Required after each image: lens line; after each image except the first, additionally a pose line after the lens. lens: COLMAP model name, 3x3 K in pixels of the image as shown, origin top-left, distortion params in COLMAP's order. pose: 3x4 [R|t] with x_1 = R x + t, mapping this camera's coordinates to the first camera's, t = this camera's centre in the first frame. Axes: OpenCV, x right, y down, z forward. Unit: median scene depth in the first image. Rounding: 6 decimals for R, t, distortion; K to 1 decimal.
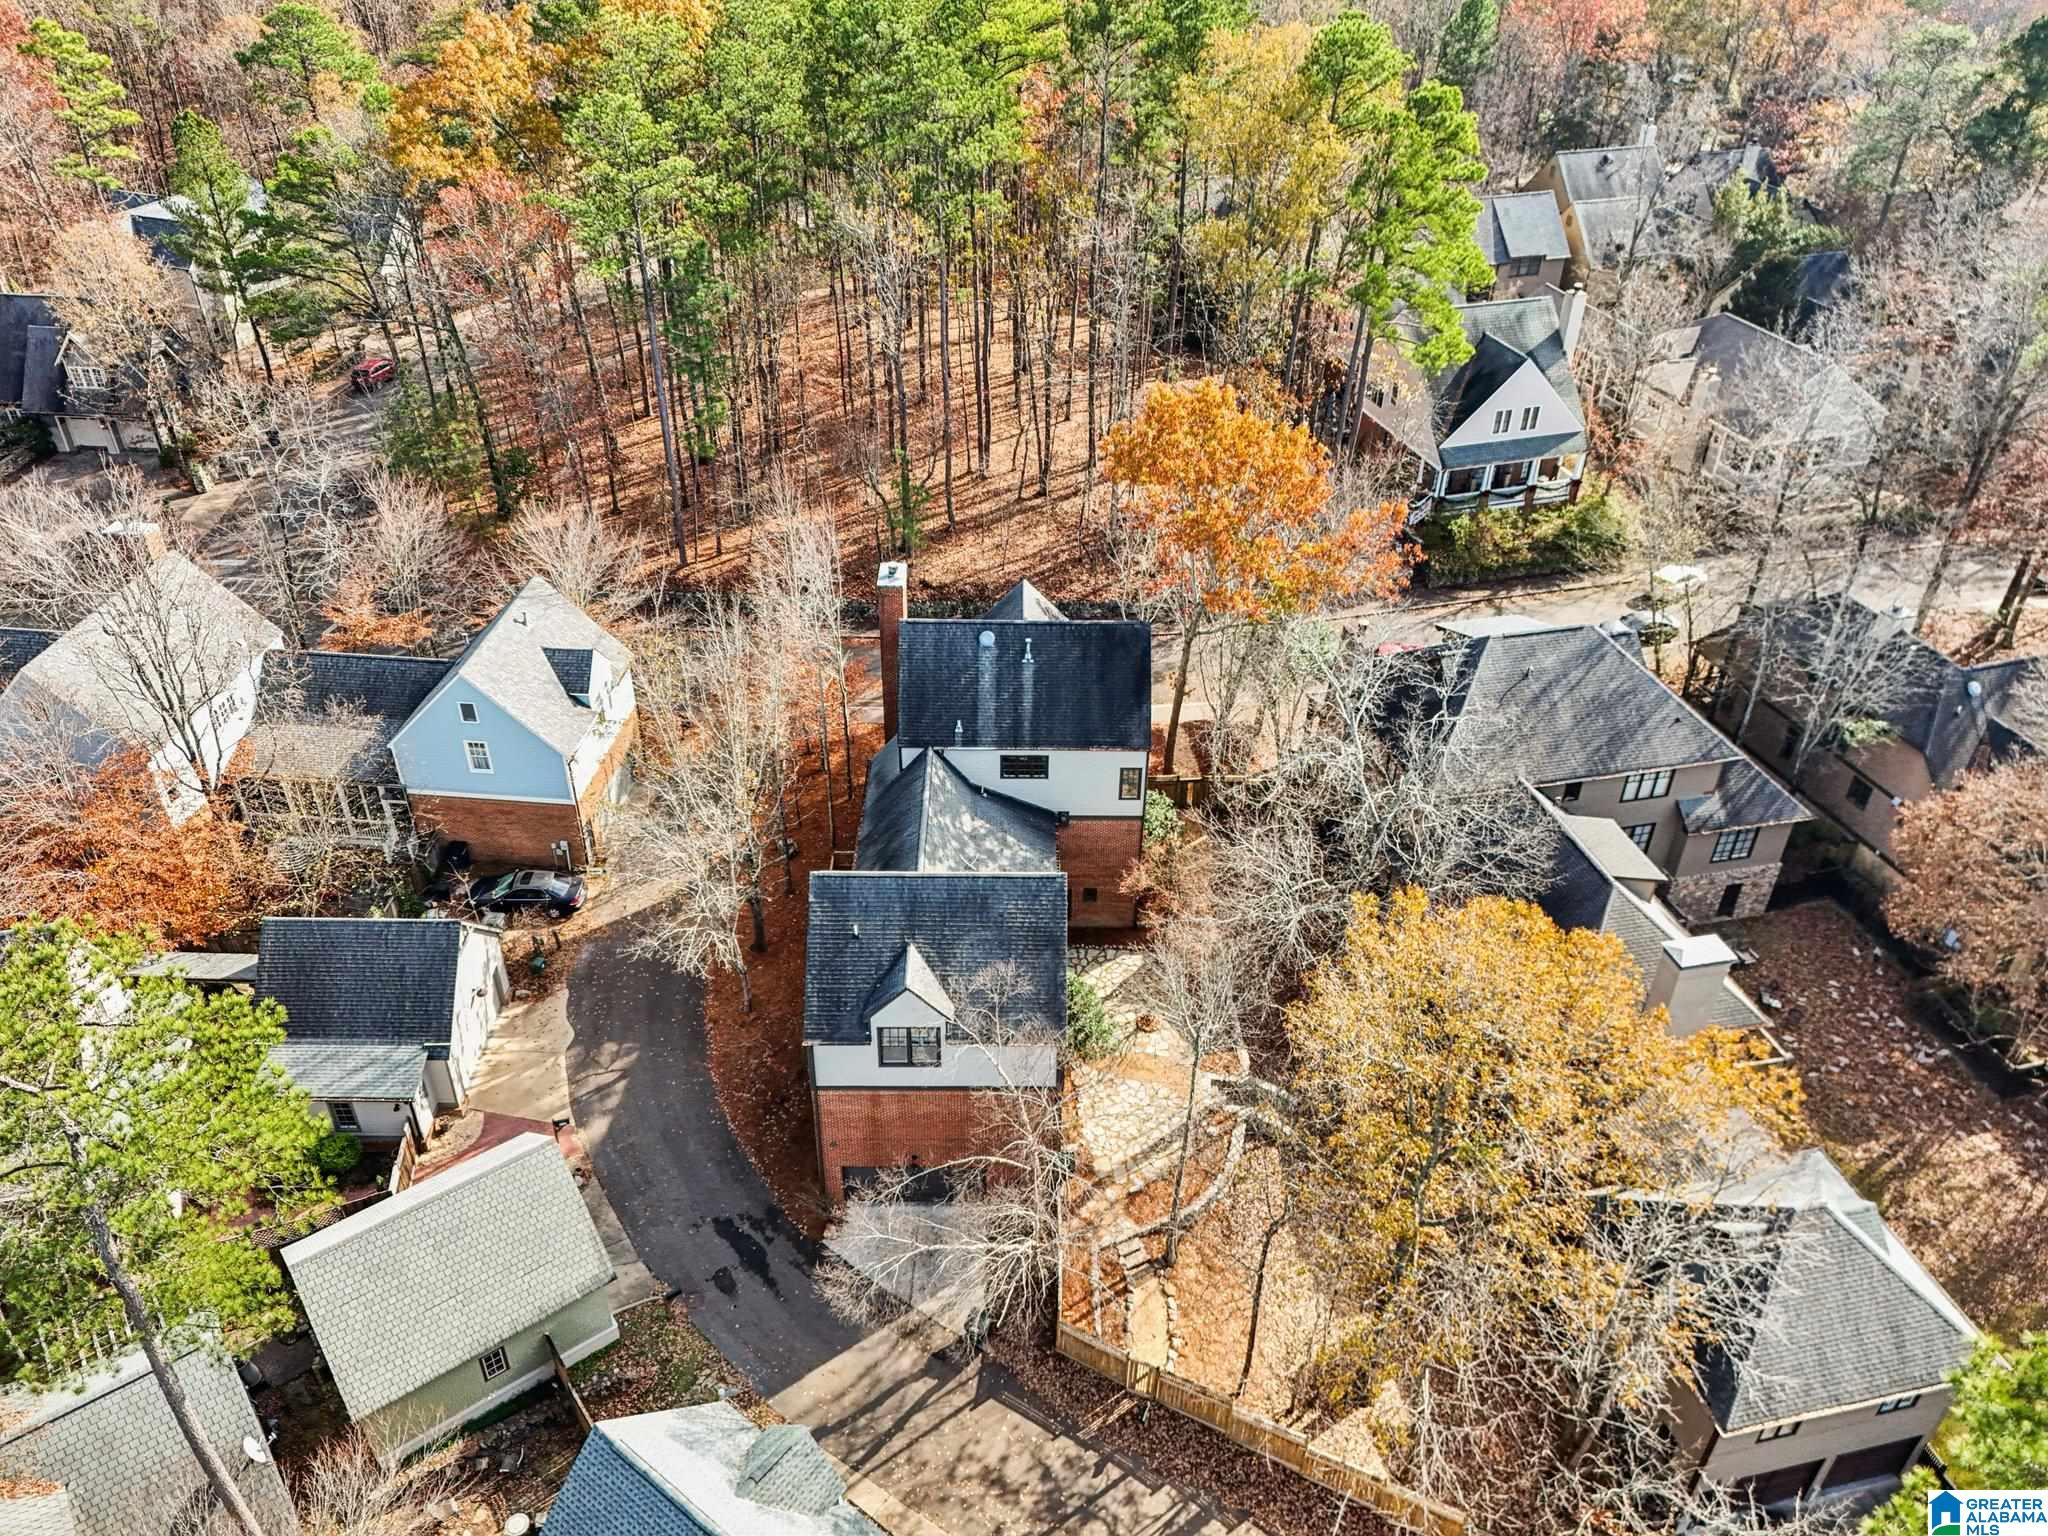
lens RADIAL K [[1501.0, 0, 1034.4], [0, 1501.0, 756.8], [0, 0, 1]] dist [0.073971, -0.059881]
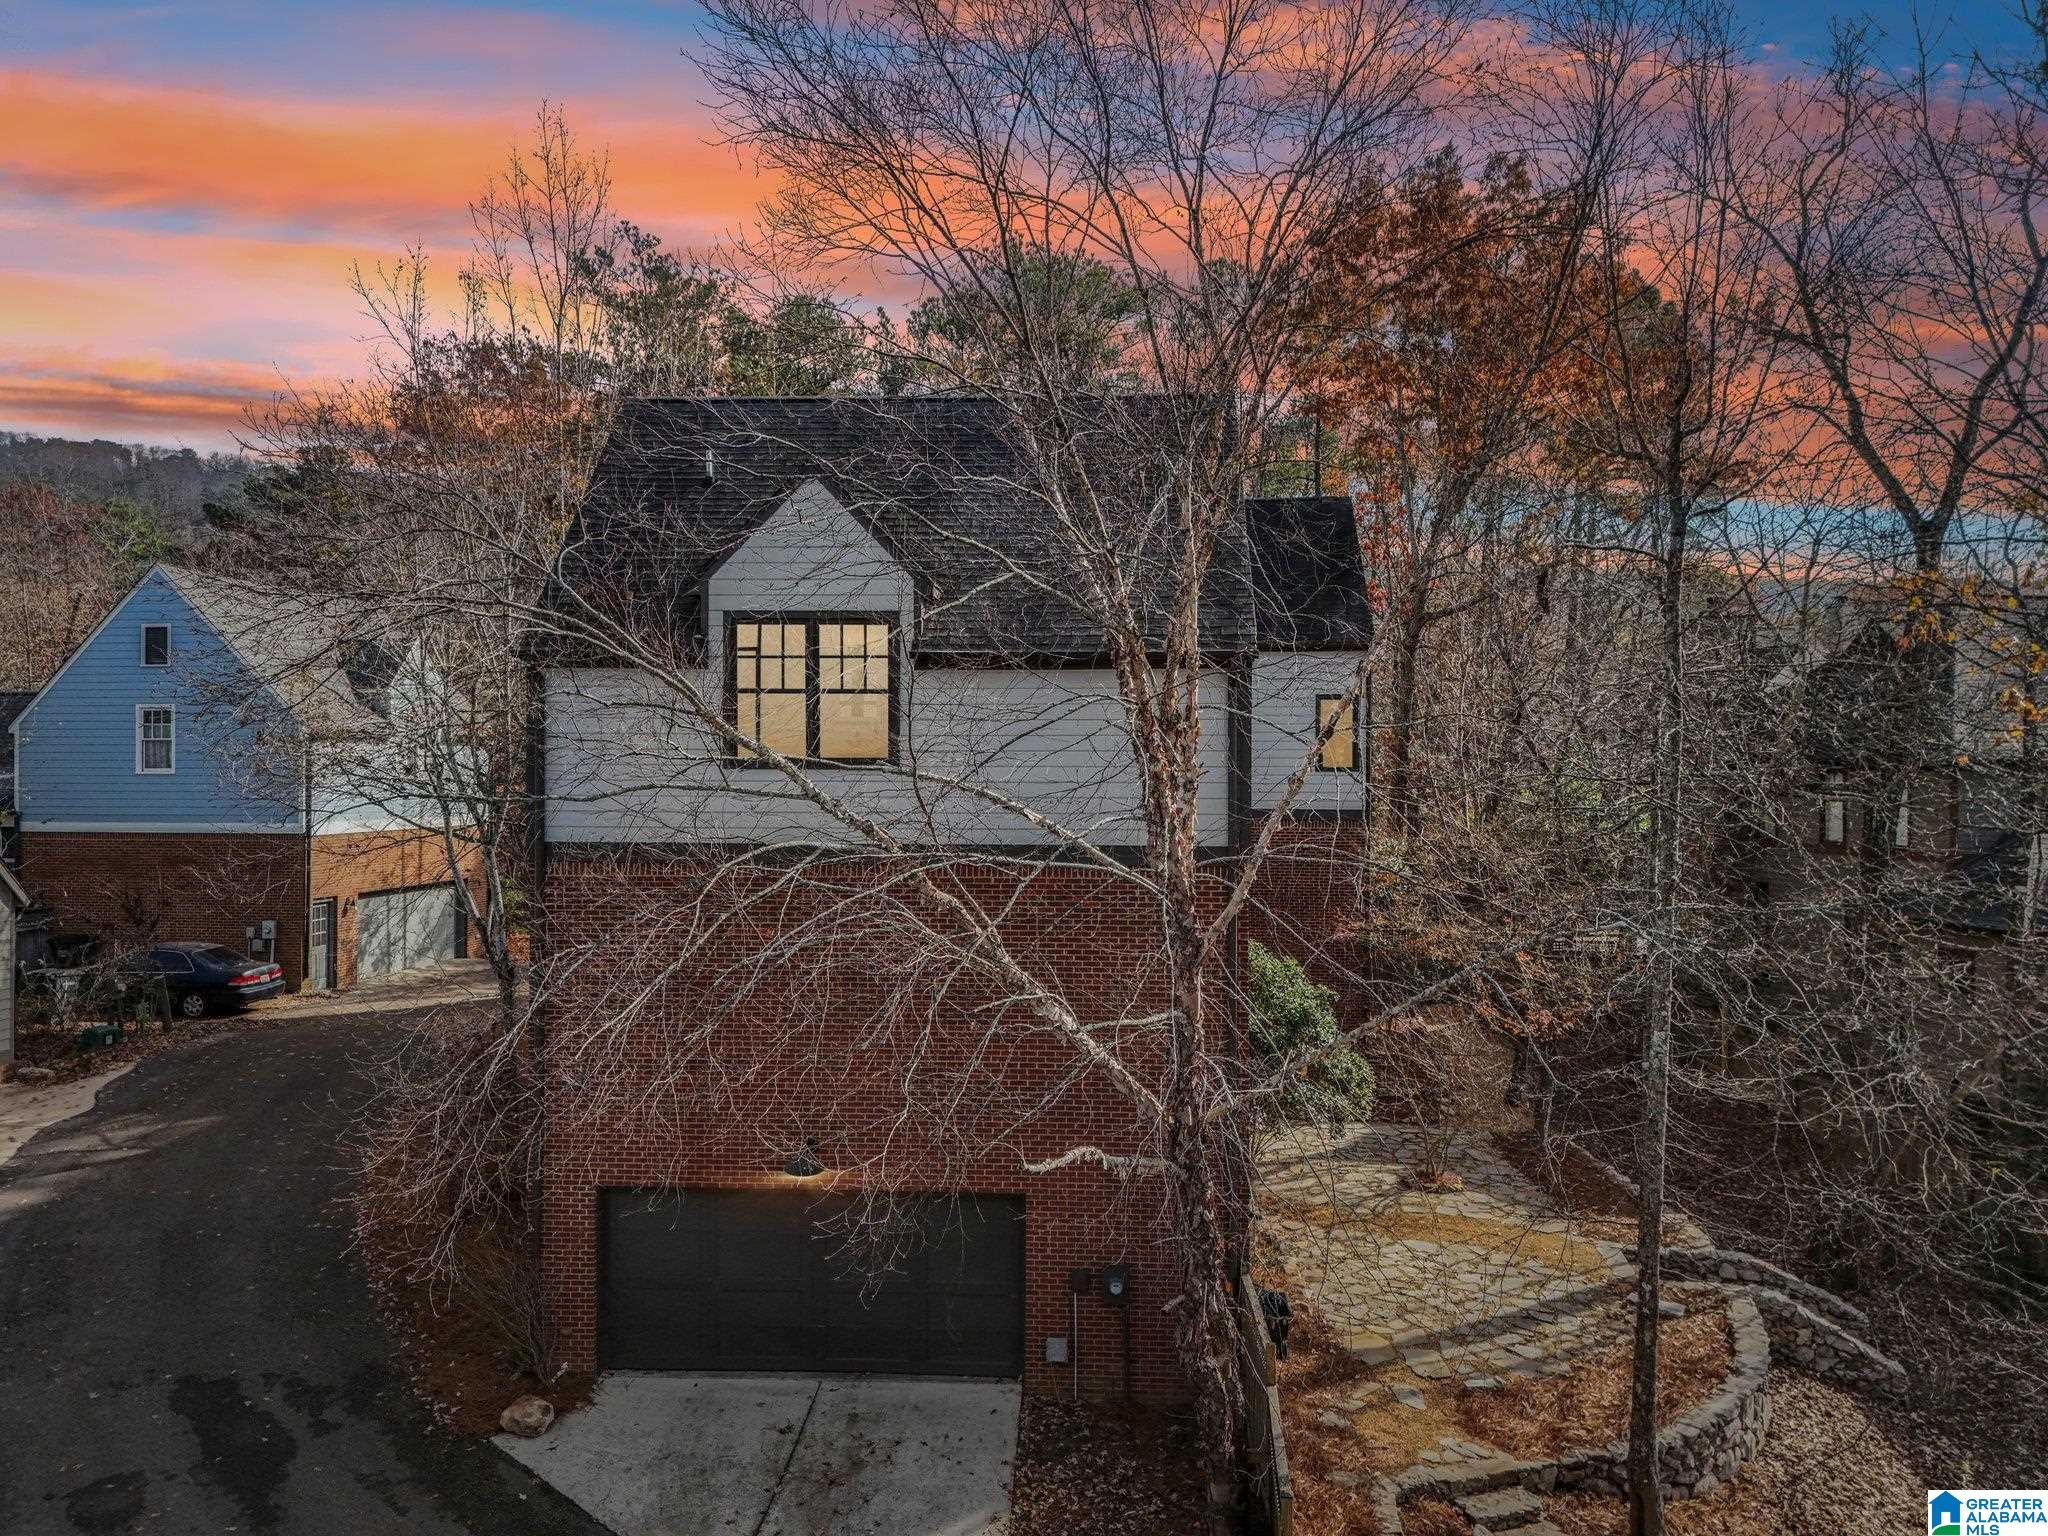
lens RADIAL K [[1501.0, 0, 1023.7], [0, 1501.0, 768.9], [0, 0, 1]] dist [0.073971, -0.059881]
pose [[0.996796, -0.022175, -0.076845, -0.005064], [-0.025739, 0.820748, -0.570710, 0.322167], [0.075725, 0.570859, 0.817548, 0.570401]]
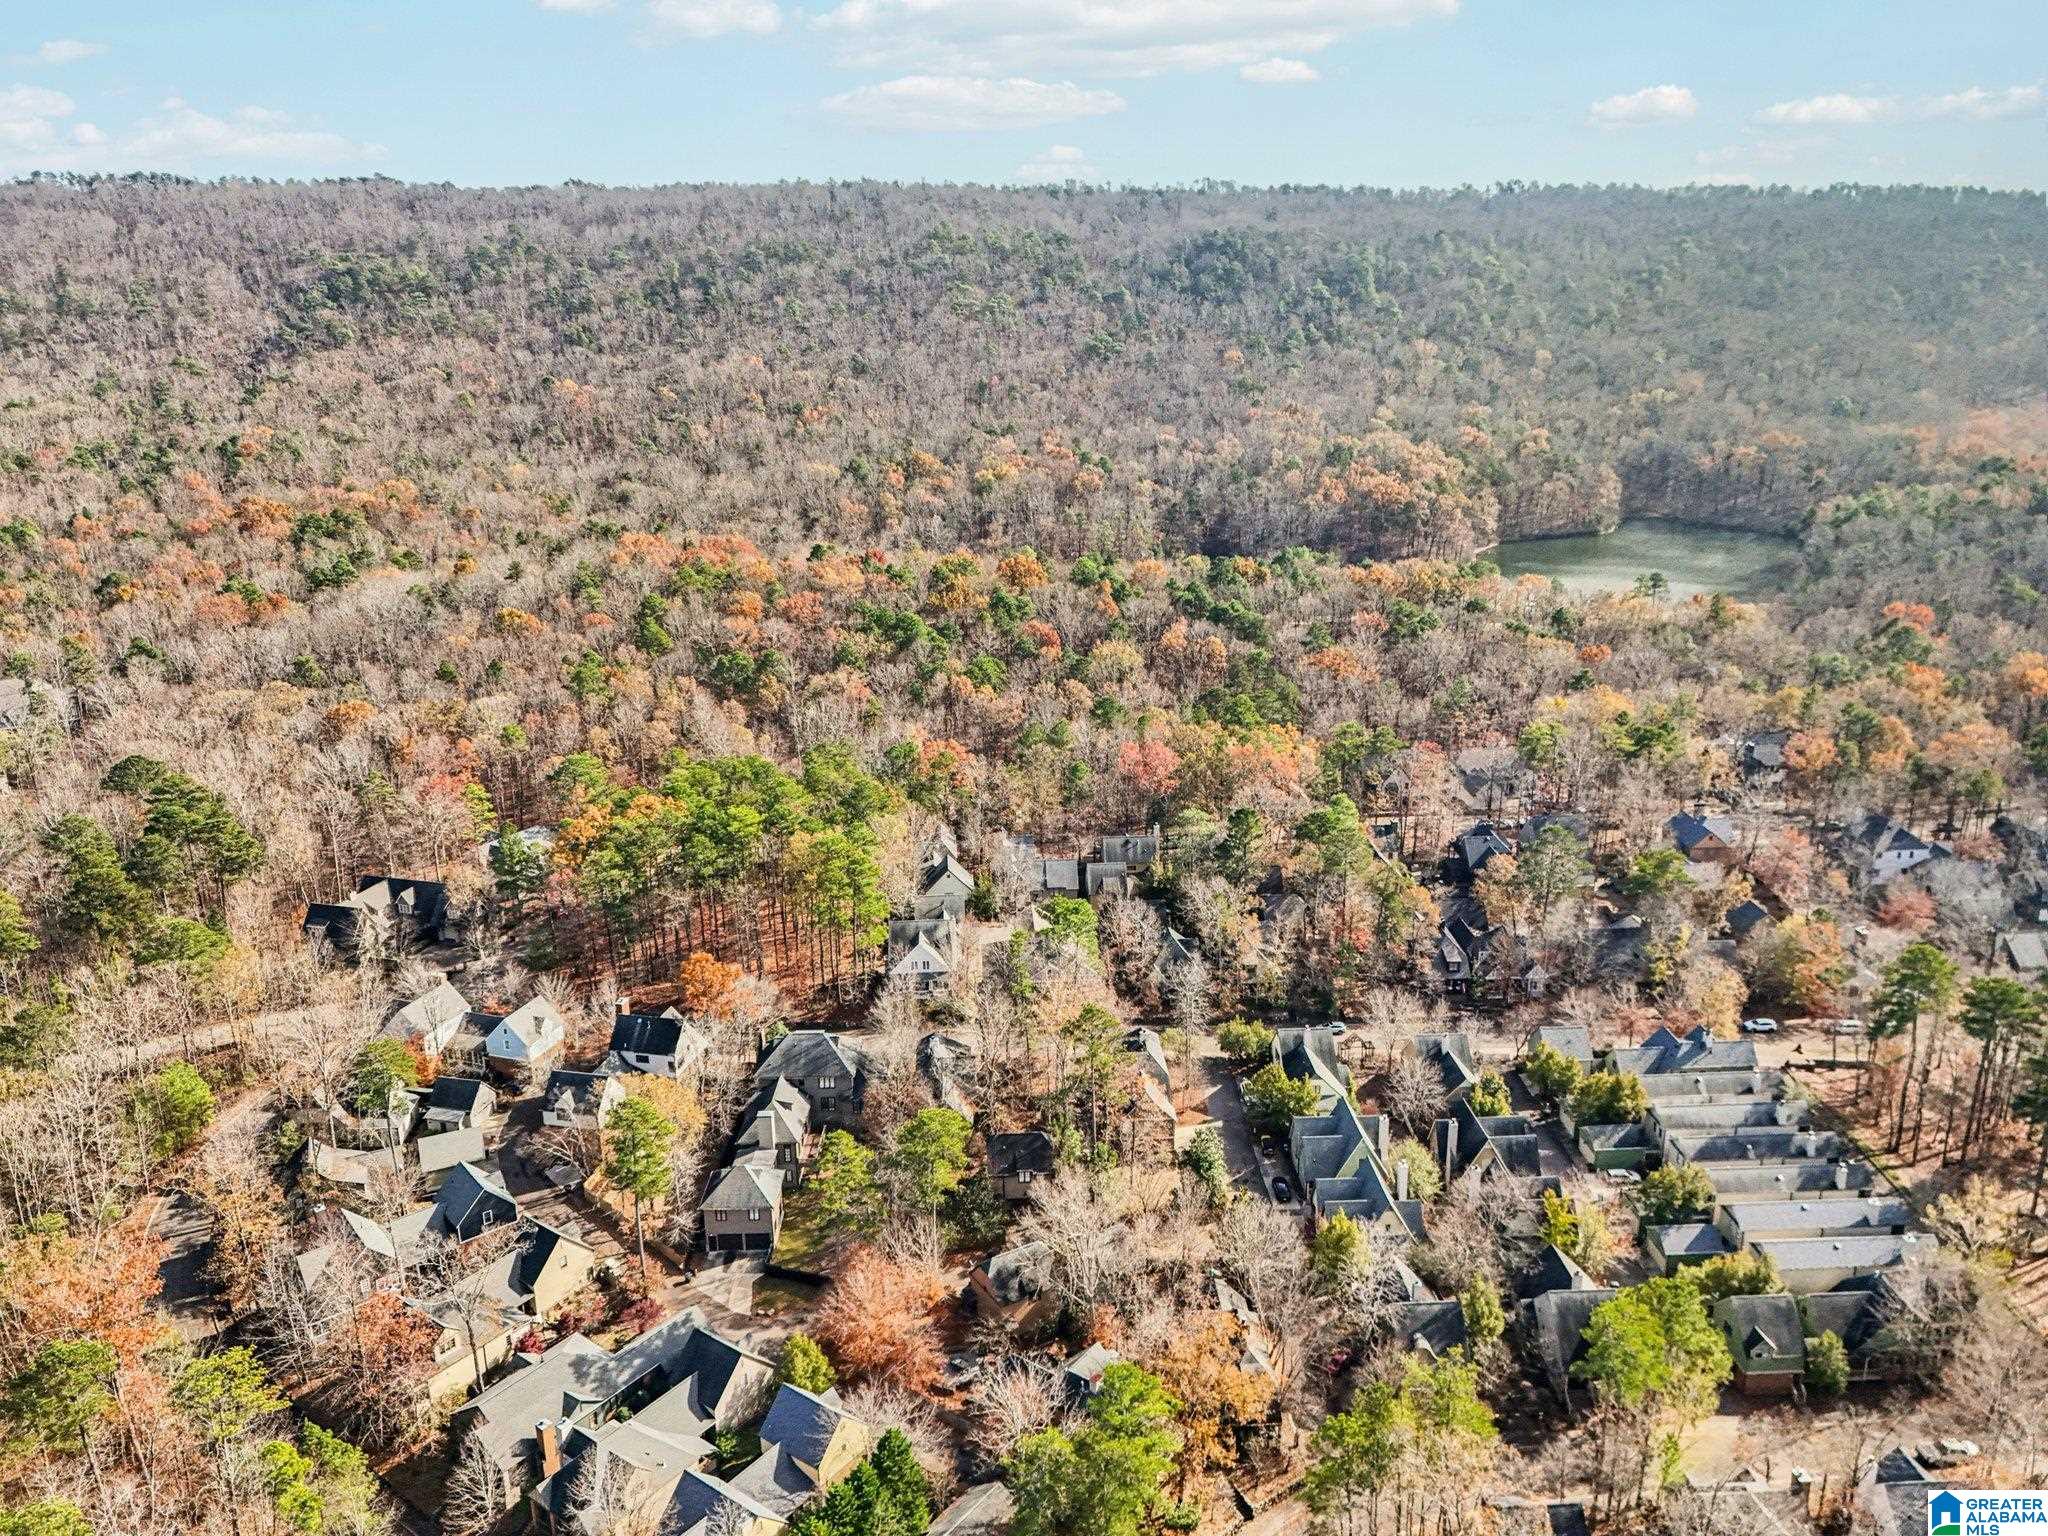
lens RADIAL K [[1501.0, 0, 1014.9], [0, 1501.0, 767.5], [0, 0, 1]] dist [0.073971, -0.059881]
pose [[0.970370, 0.037192, -0.238743, 1.603223], [-0.106262, 0.953088, -0.283427, 0.257876], [0.217002, 0.300399, 0.928801, -2.218585]]
